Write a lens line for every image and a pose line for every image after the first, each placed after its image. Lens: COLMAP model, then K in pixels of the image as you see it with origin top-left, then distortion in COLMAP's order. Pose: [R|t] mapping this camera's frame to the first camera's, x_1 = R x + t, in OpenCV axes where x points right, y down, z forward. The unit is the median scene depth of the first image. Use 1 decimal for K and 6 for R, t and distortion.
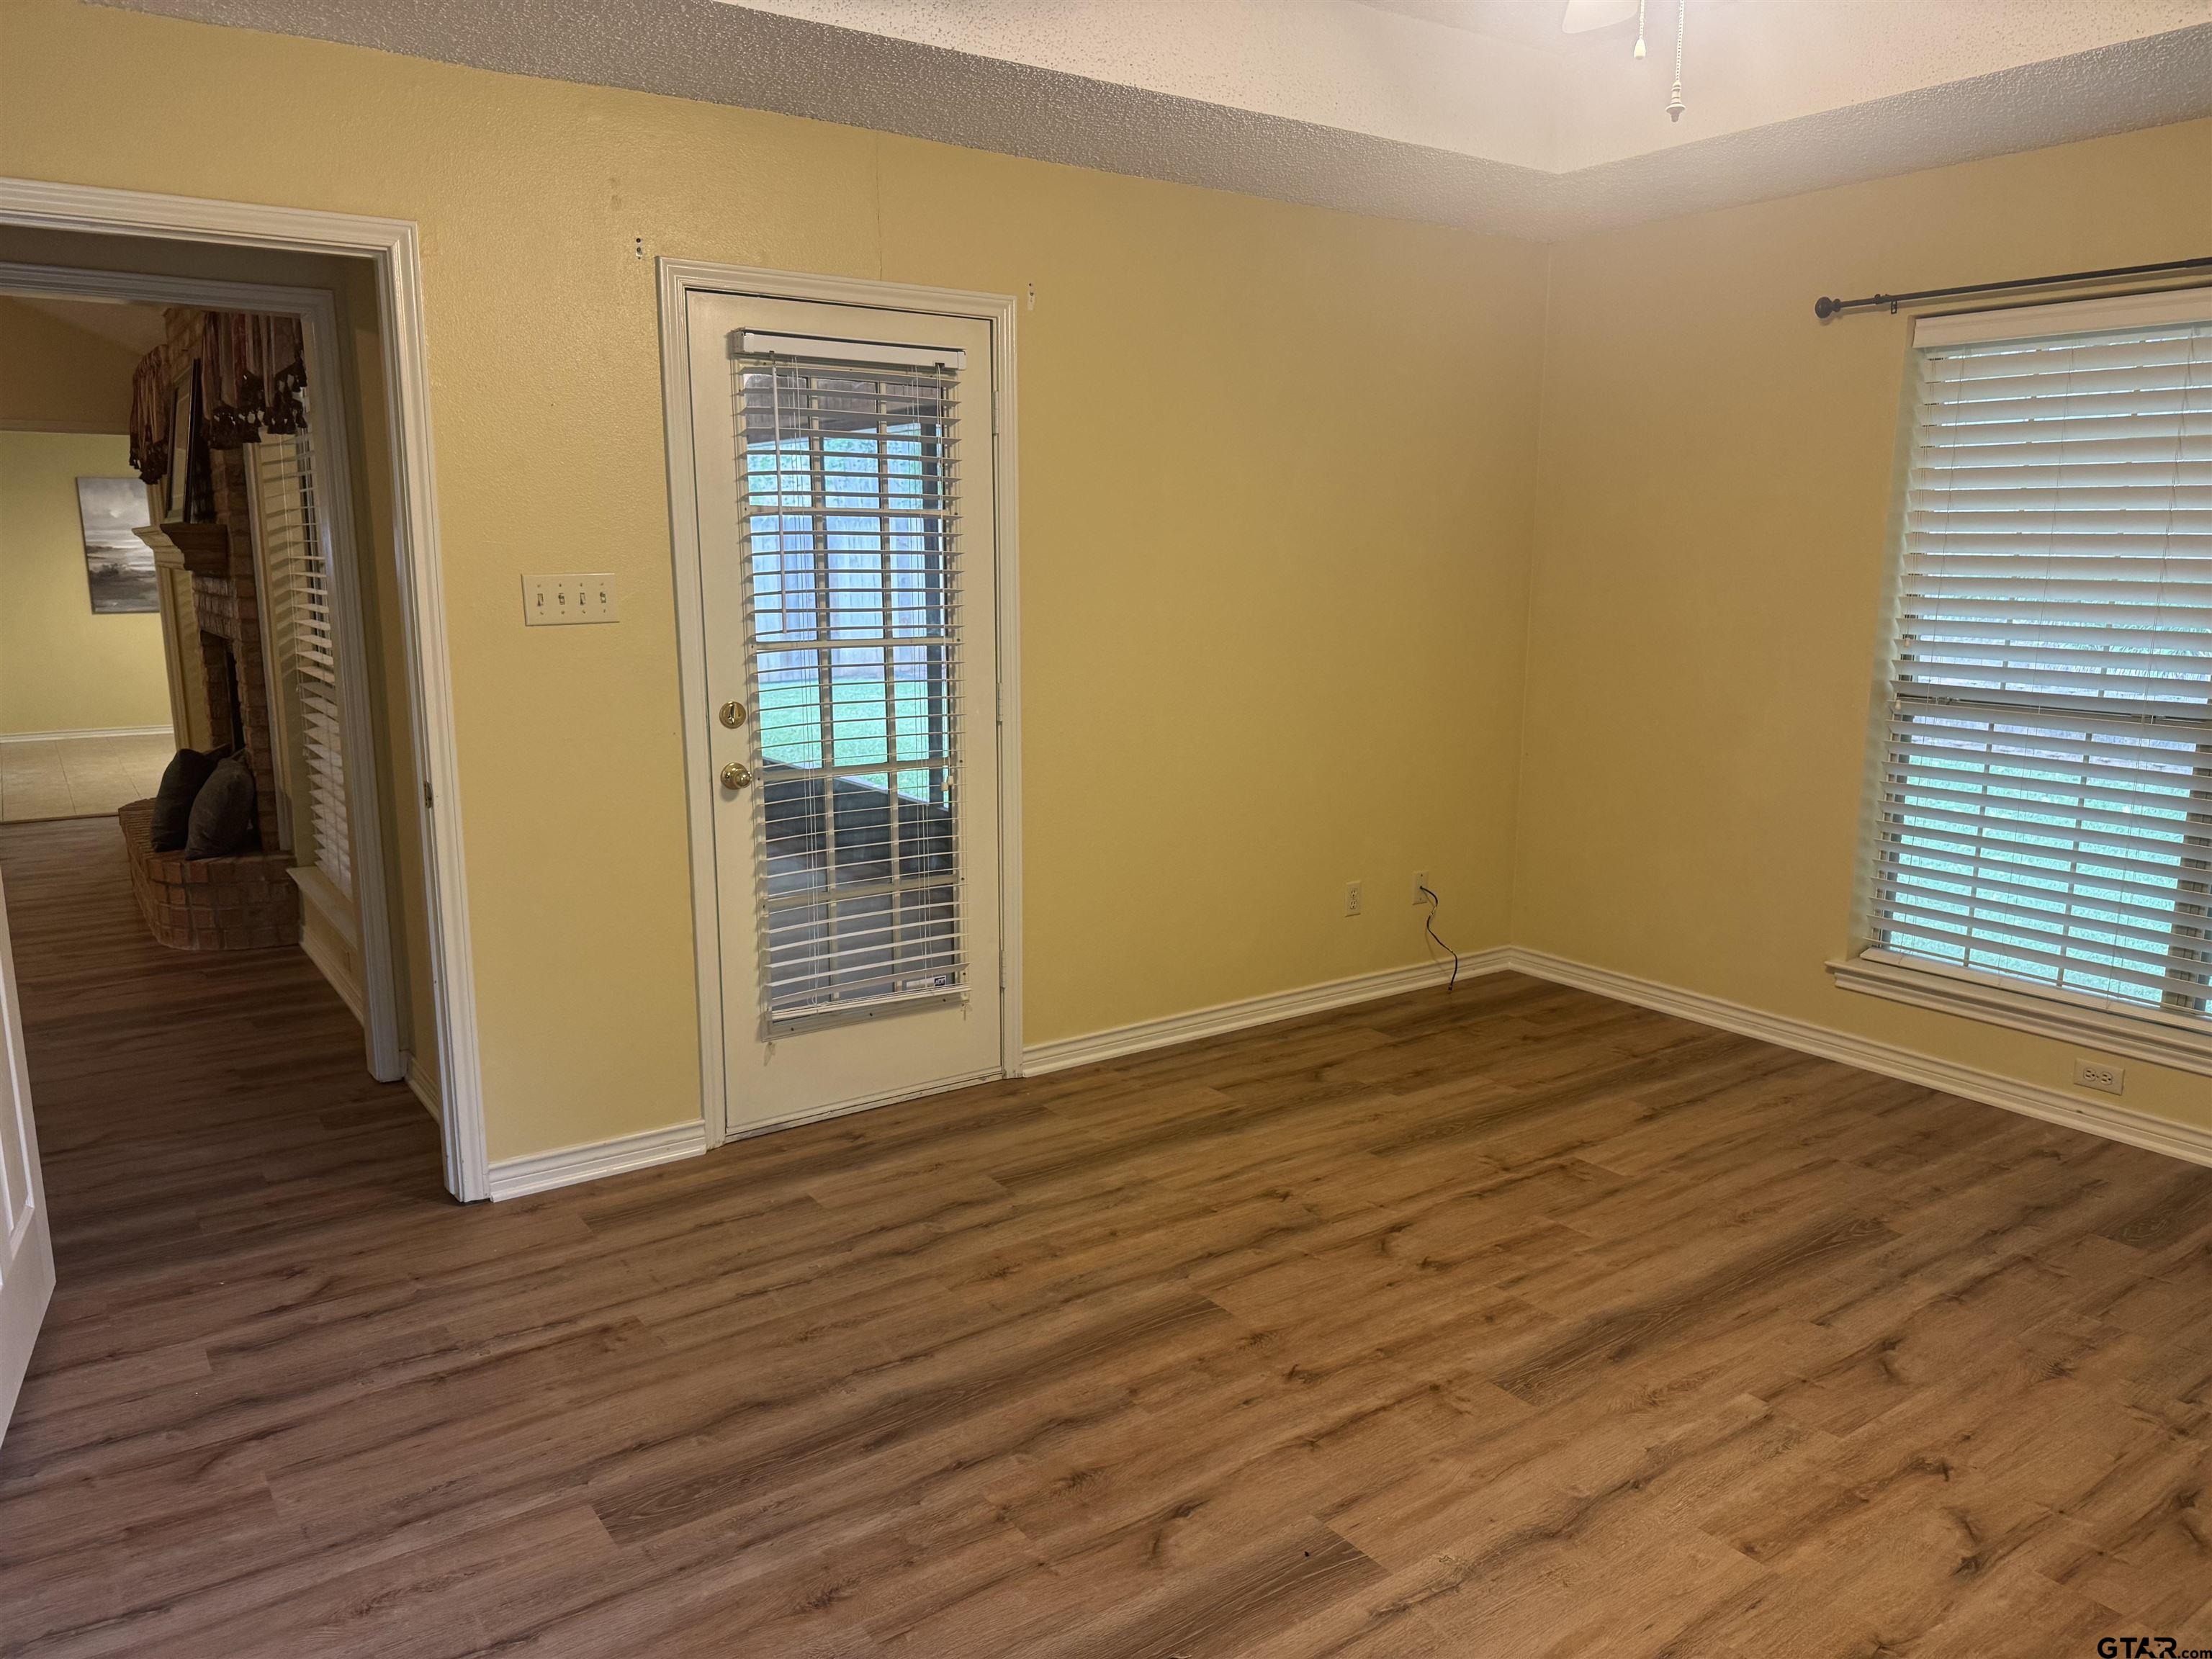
lens RADIAL K [[1549.2, 0, 1105.0], [0, 1549.2, 815.5], [0, 0, 1]] dist [0.065297, -0.084189]
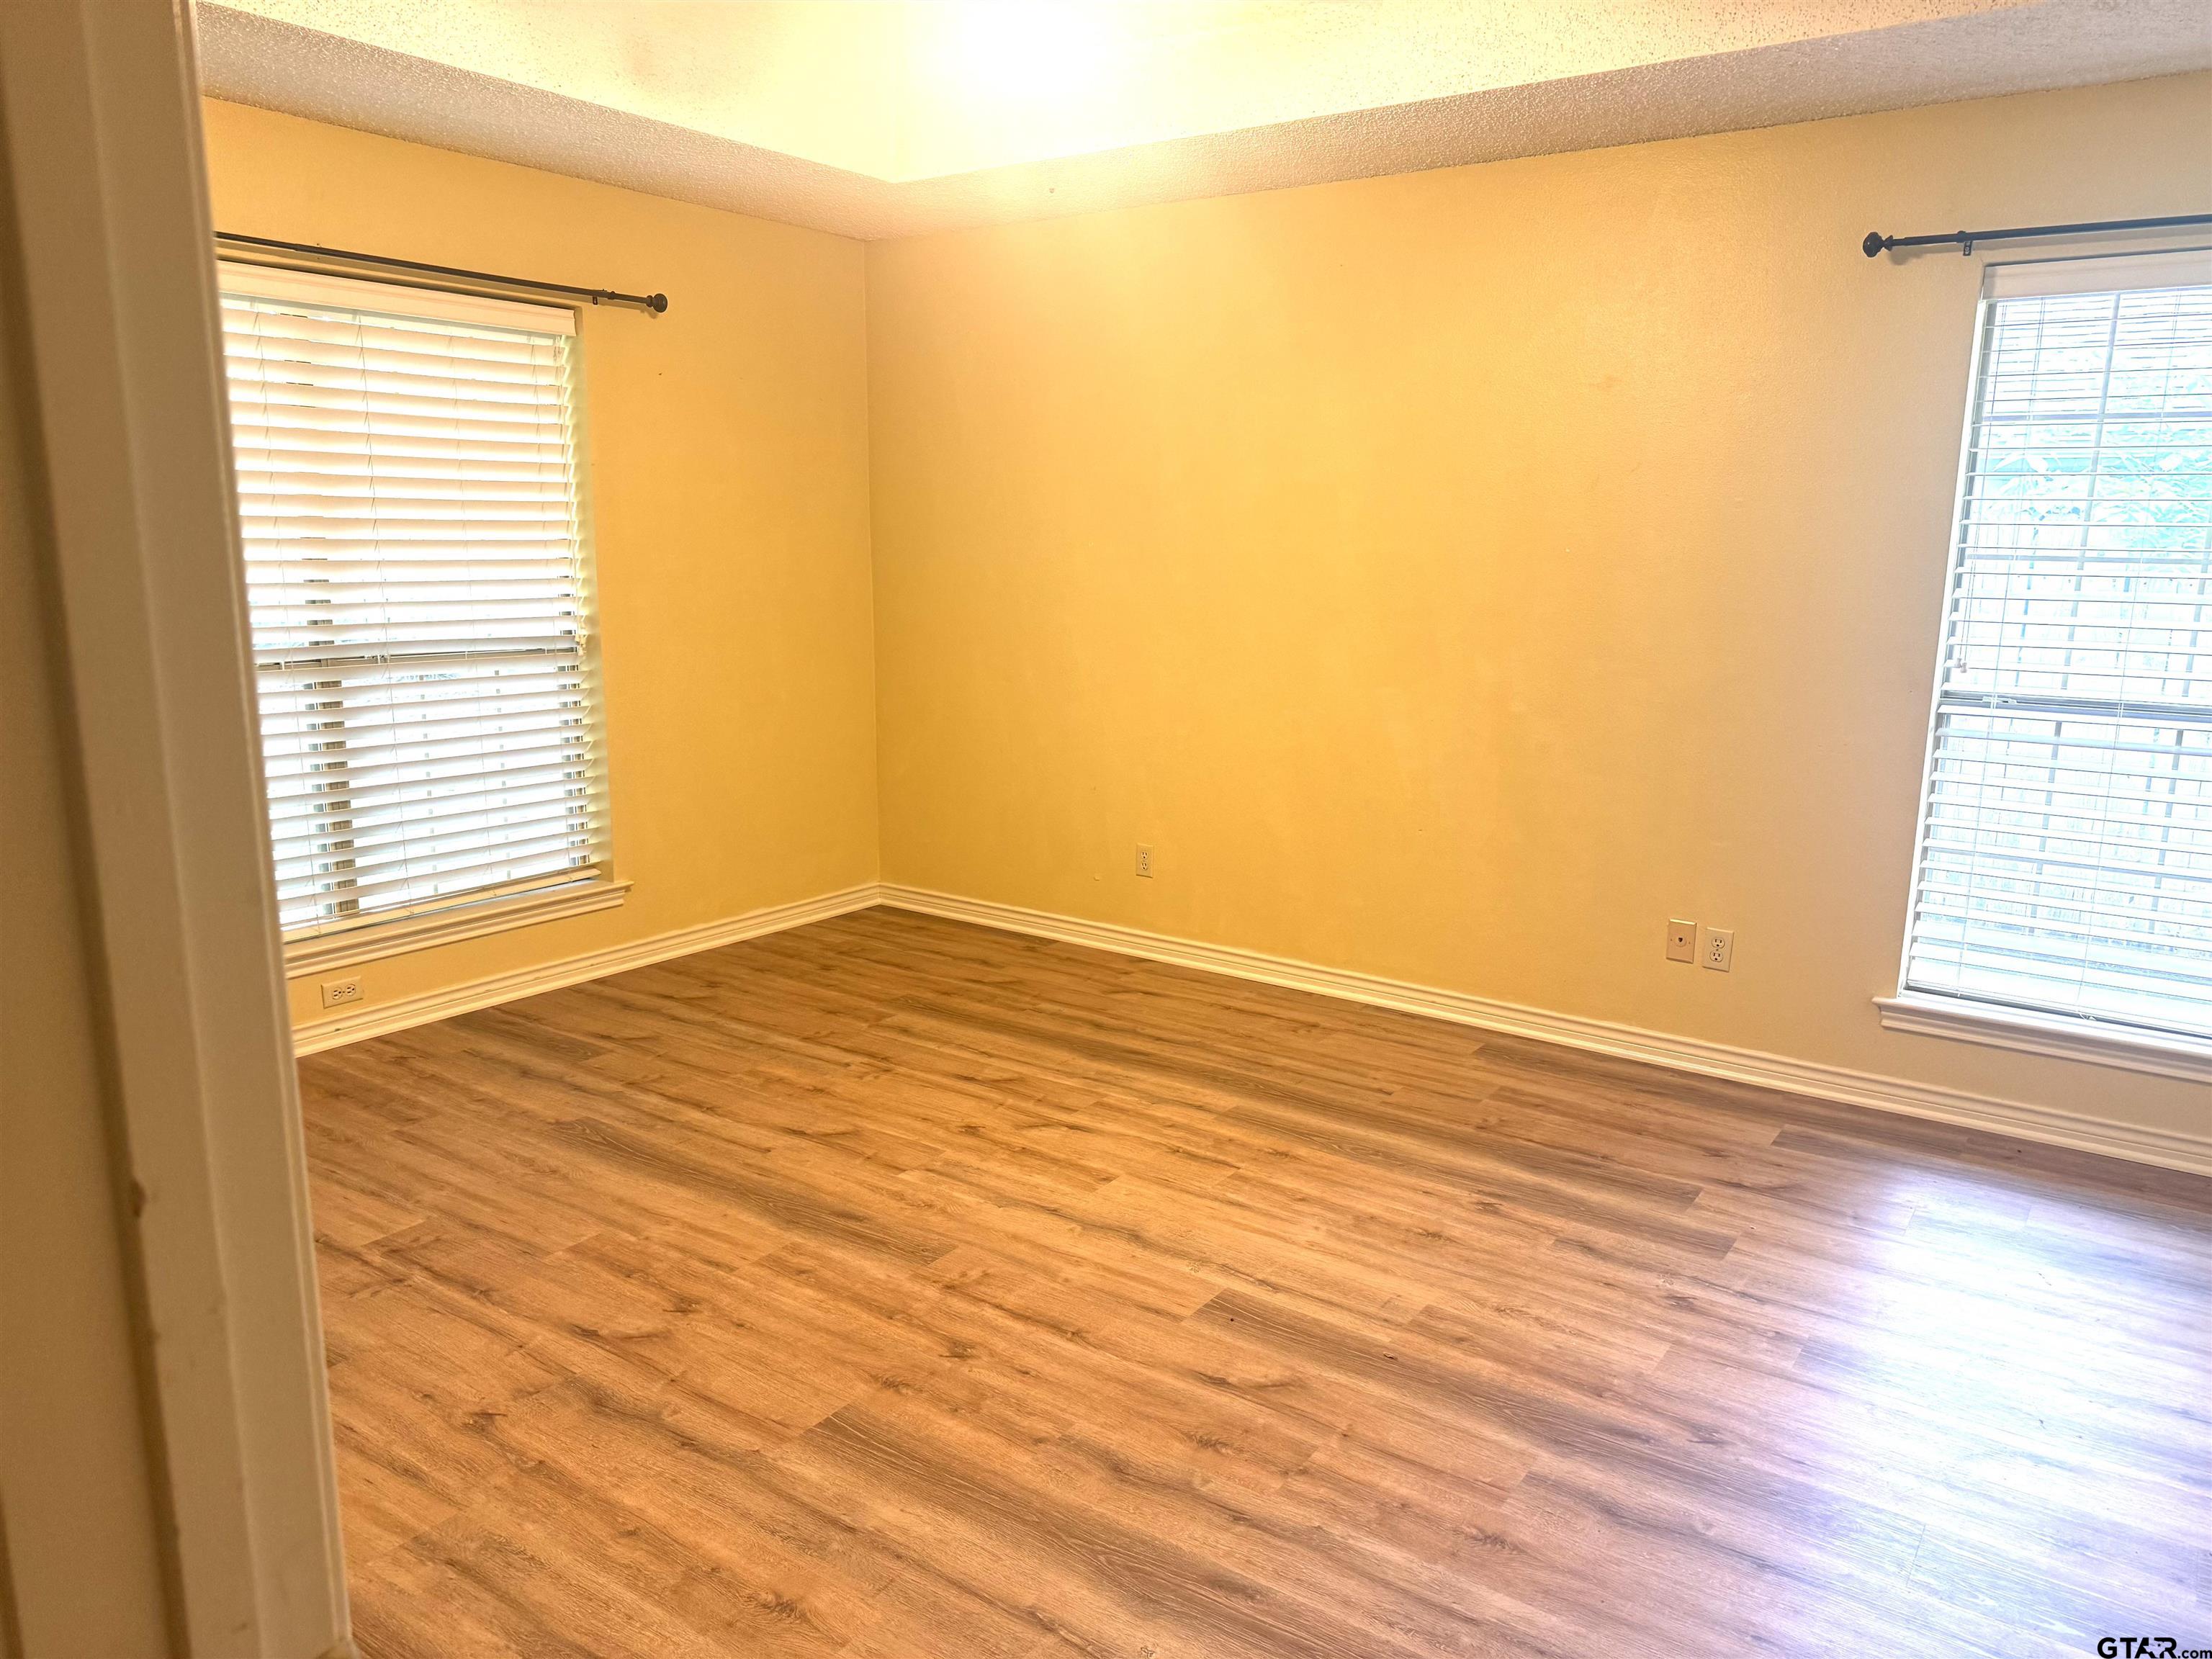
lens RADIAL K [[1549.2, 0, 1105.0], [0, 1549.2, 815.5], [0, 0, 1]] dist [0.065297, -0.084189]
pose [[-0.336998, -0.175680, 0.924970, -0.700319], [0.148541, 0.960212, 0.236492, -0.171798], [-0.929714, 0.217093, -0.297494, 1.049519]]
